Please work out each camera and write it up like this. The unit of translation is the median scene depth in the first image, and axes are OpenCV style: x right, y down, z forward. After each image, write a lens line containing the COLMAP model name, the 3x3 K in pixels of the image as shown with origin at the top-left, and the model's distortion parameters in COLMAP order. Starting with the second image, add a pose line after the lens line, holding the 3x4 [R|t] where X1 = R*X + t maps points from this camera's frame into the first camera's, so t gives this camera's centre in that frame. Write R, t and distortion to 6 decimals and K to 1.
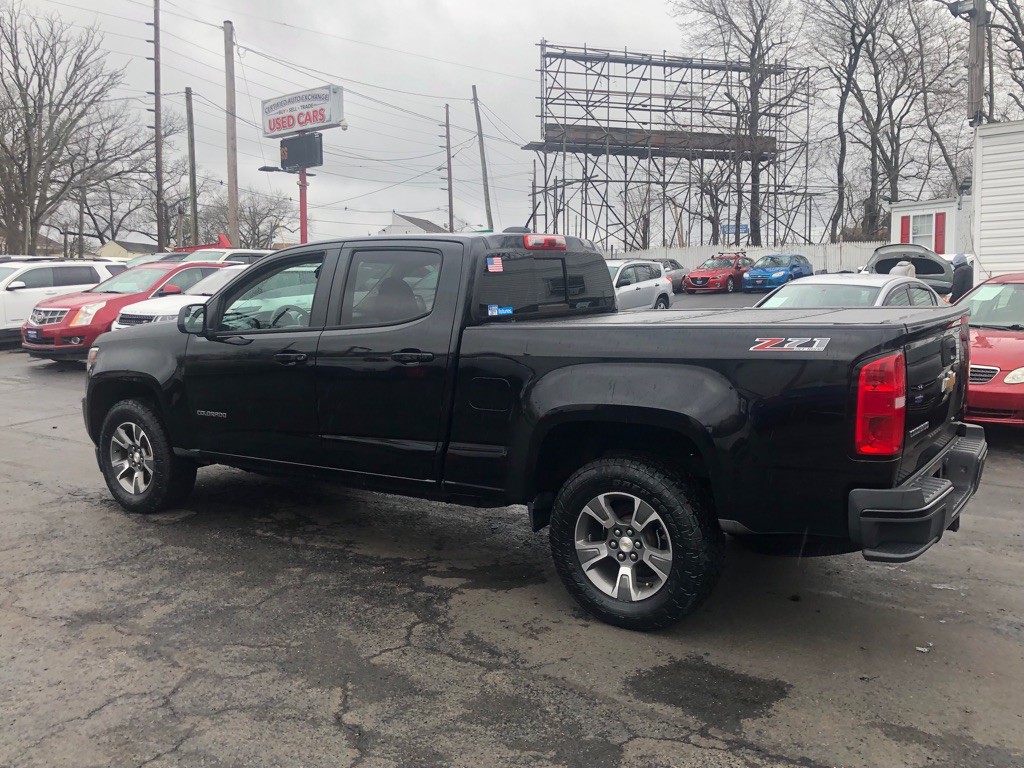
lens RADIAL K [[931.9, 0, 511.0], [0, 931.9, 369.6], [0, 0, 1]] dist [0.015048, -0.004642]
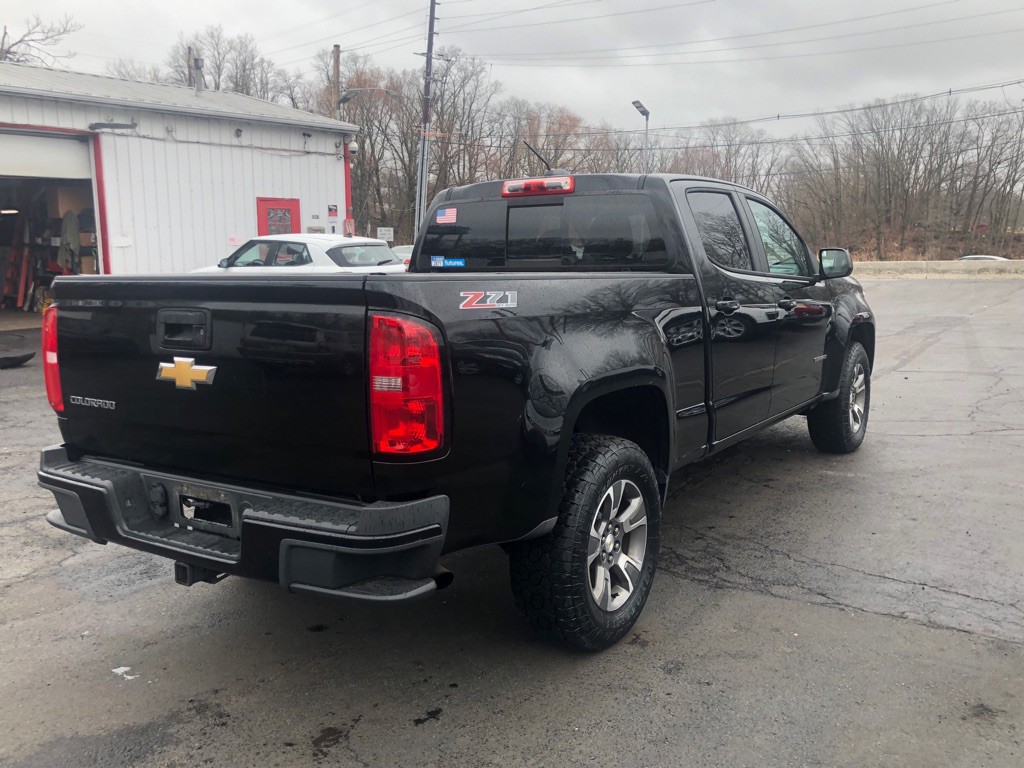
lens RADIAL K [[931.9, 0, 511.0], [0, 931.9, 369.6], [0, 0, 1]] dist [0.015048, -0.004642]
pose [[0.027066, 0.139169, -0.989899, 1.077332], [-0.092172, 0.986390, 0.136155, -0.098938], [0.995375, 0.087556, 0.039525, 1.120063]]
